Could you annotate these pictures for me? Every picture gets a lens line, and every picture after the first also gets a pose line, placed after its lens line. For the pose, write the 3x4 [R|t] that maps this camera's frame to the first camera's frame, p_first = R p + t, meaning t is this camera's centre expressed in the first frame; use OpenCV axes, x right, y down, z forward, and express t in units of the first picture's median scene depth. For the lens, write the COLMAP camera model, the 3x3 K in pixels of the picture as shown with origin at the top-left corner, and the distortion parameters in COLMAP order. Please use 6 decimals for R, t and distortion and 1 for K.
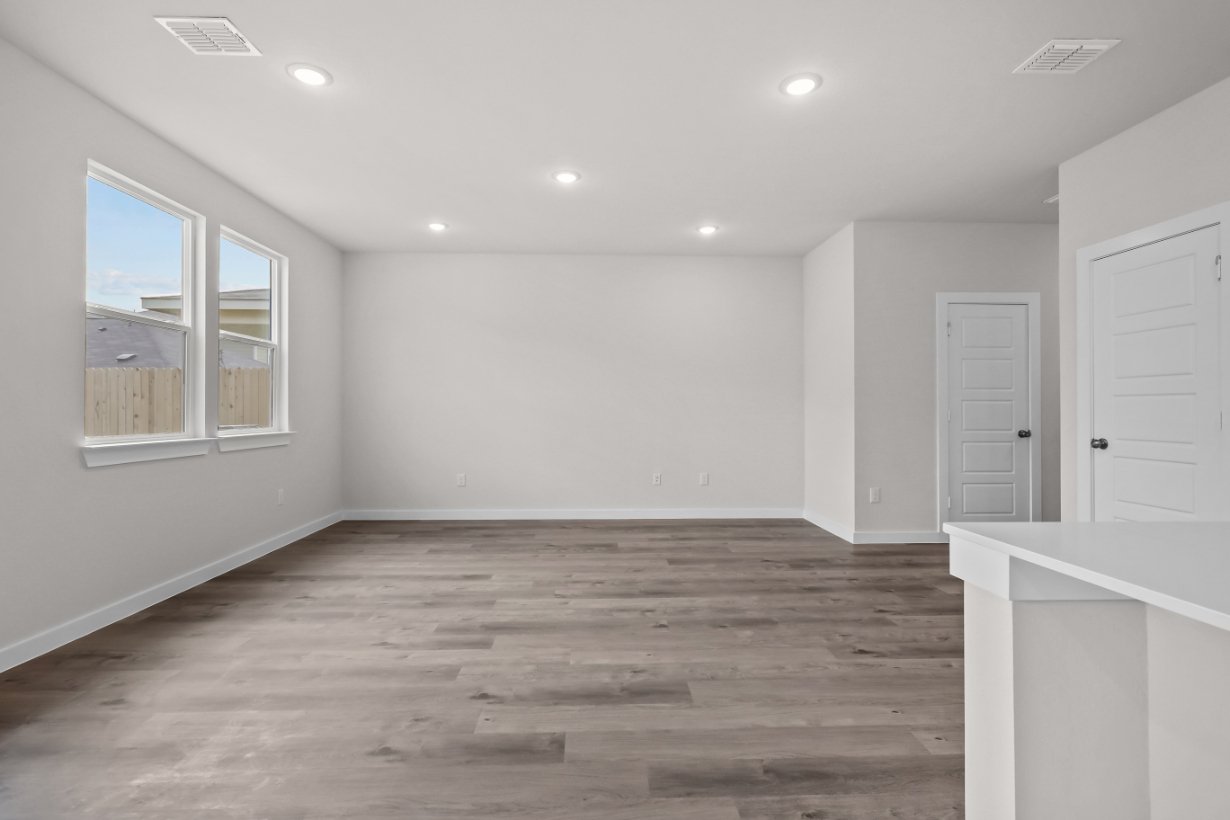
lens RADIAL K [[559.4, 0, 605.0], [0, 559.4, 406.8], [0, 0, 1]] dist [-0.002474, -0.000083]
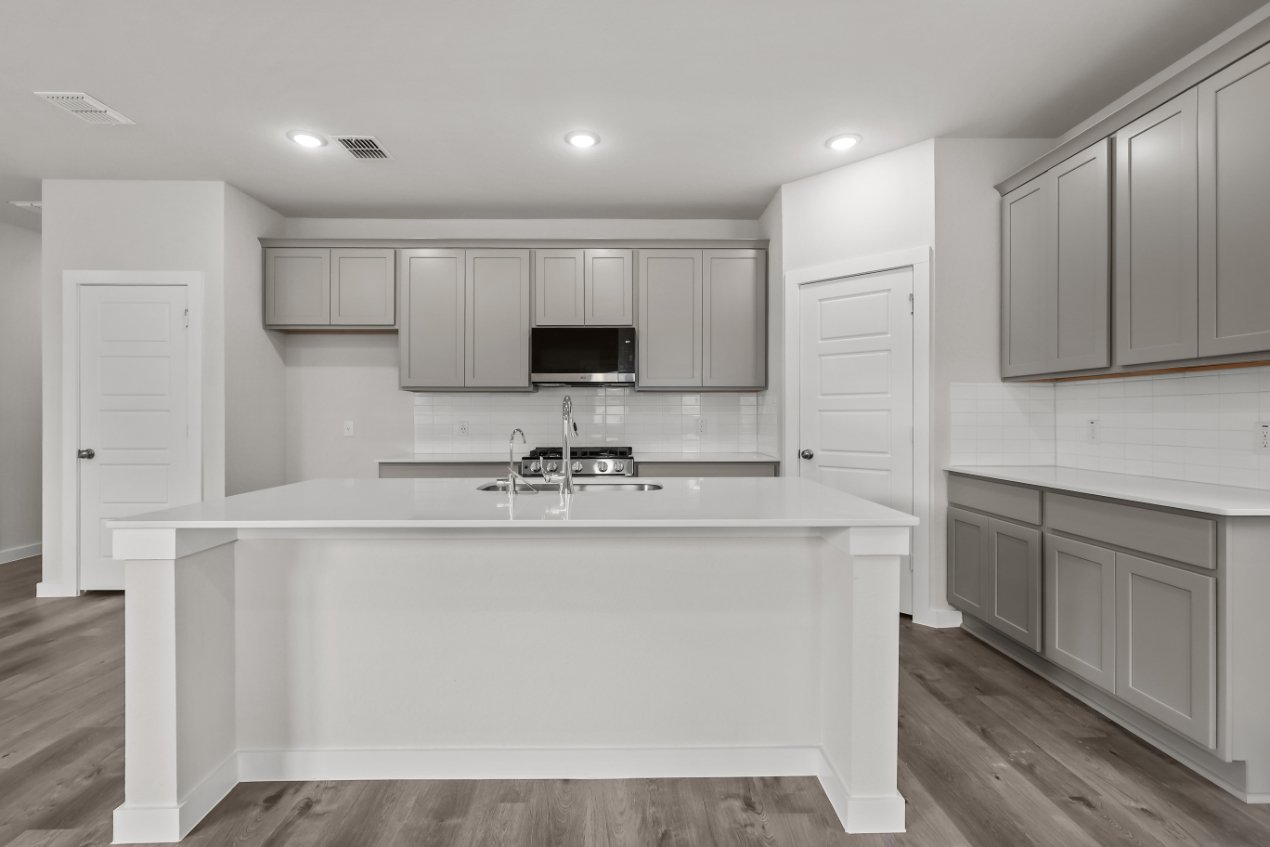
lens RADIAL K [[592.0, 0, 631.6], [0, 592.0, 416.3], [0, 0, 1]] dist [0.000687, -0.000278]
pose [[0.006762, -0.000455, 0.999977, -0.300949], [-0.007093, 0.999975, 0.000503, -0.017925], [-0.999952, -0.007096, 0.006759, -0.084182]]
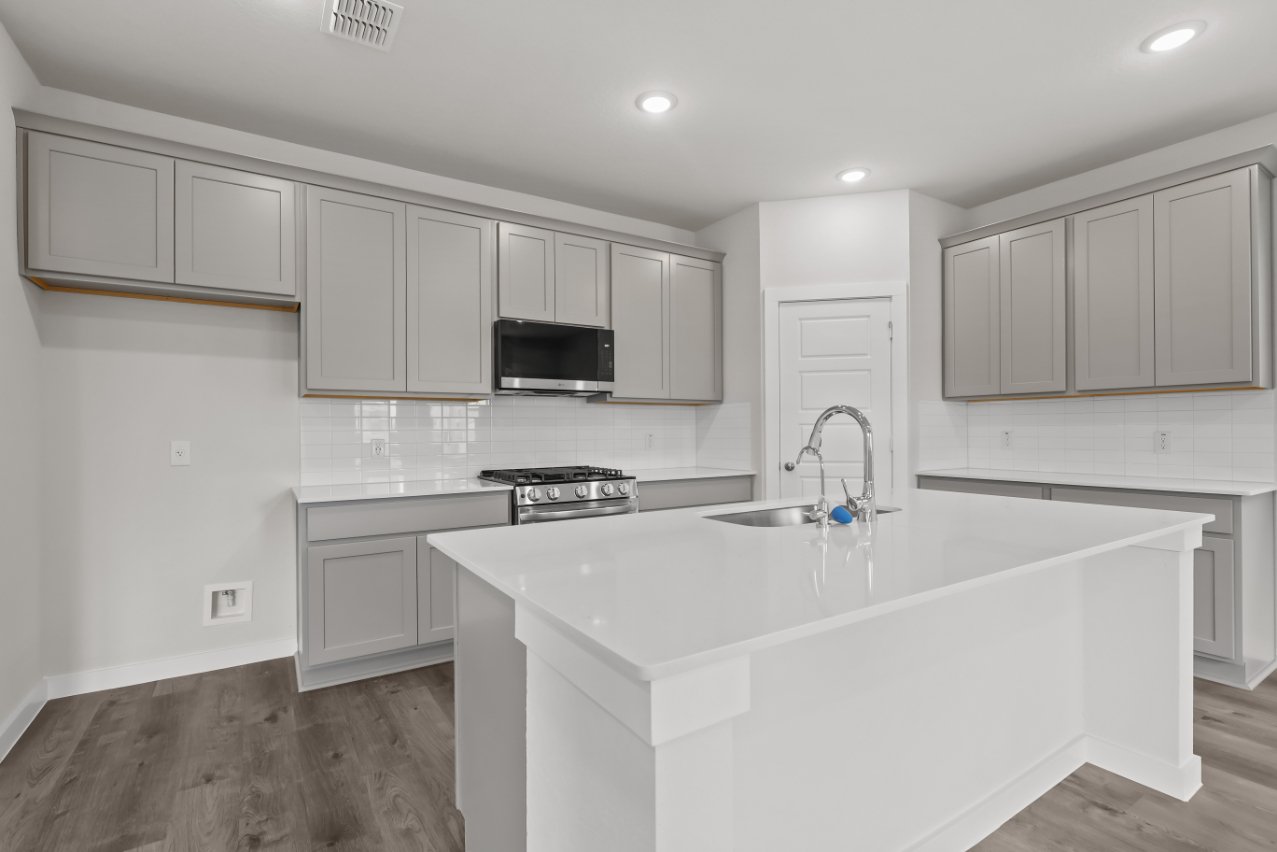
lens RADIAL K [[590.2, 0, 637.5], [0, 590.2, 429.6], [0, 0, 1]] dist [0.001436, 0.000086]
pose [[-0.522883, 0.003889, 0.852396, 0.034575], [-0.000201, 0.999989, -0.004685, -0.013904], [-0.852405, -0.002621, -0.522876, 0.540722]]
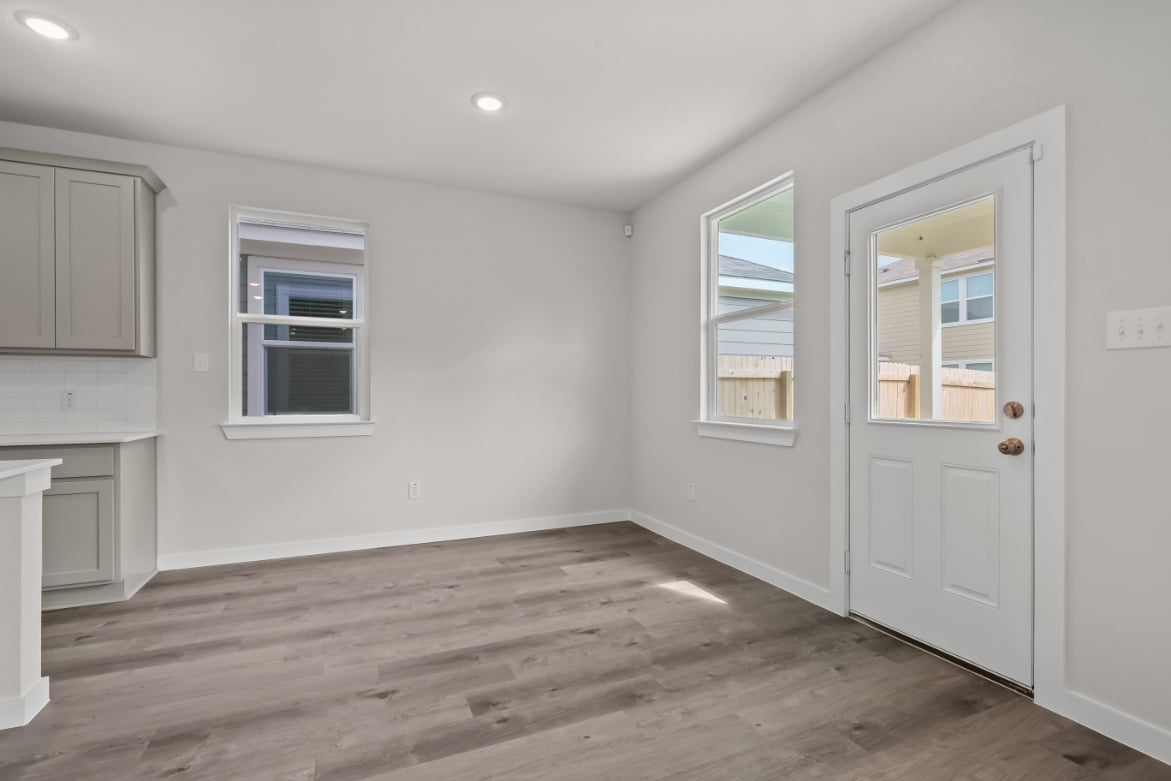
lens RADIAL K [[541.2, 0, 584.6], [0, 541.2, 393.8], [0, 0, 1]] dist [0.001436, 0.000086]
pose [[-0.926574, 0.000297, -0.376113, -0.096489], [0.003126, 0.999971, -0.006913, 0.001228], [0.376100, -0.007582, -0.926548, 0.542641]]
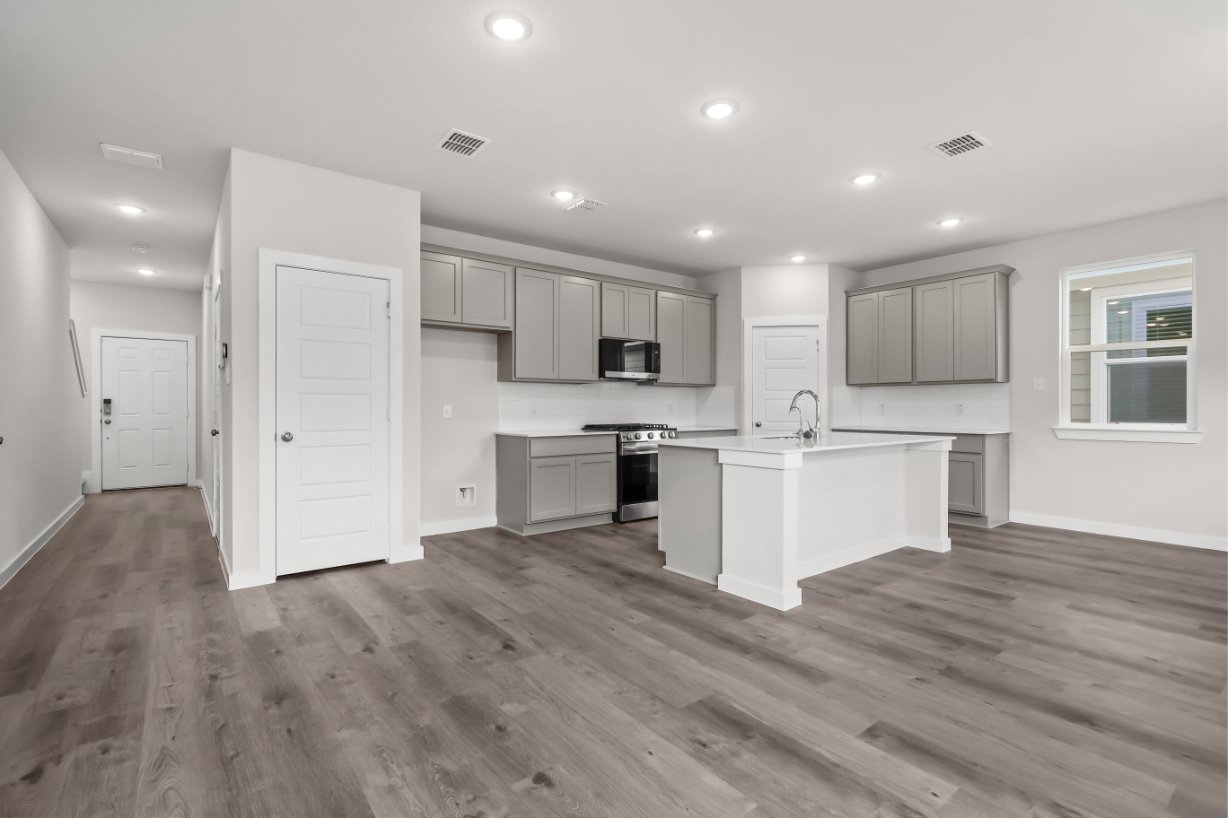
lens RADIAL K [[558.5, 0, 604.0], [0, 558.5, 405.8], [0, 0, 1]] dist [-0.002474, -0.000083]
pose [[-0.581314, 0.001411, 0.813678, -0.403355], [-0.005560, 0.999968, -0.005706, 0.008473], [-0.813660, -0.007841, -0.581288, 1.278152]]
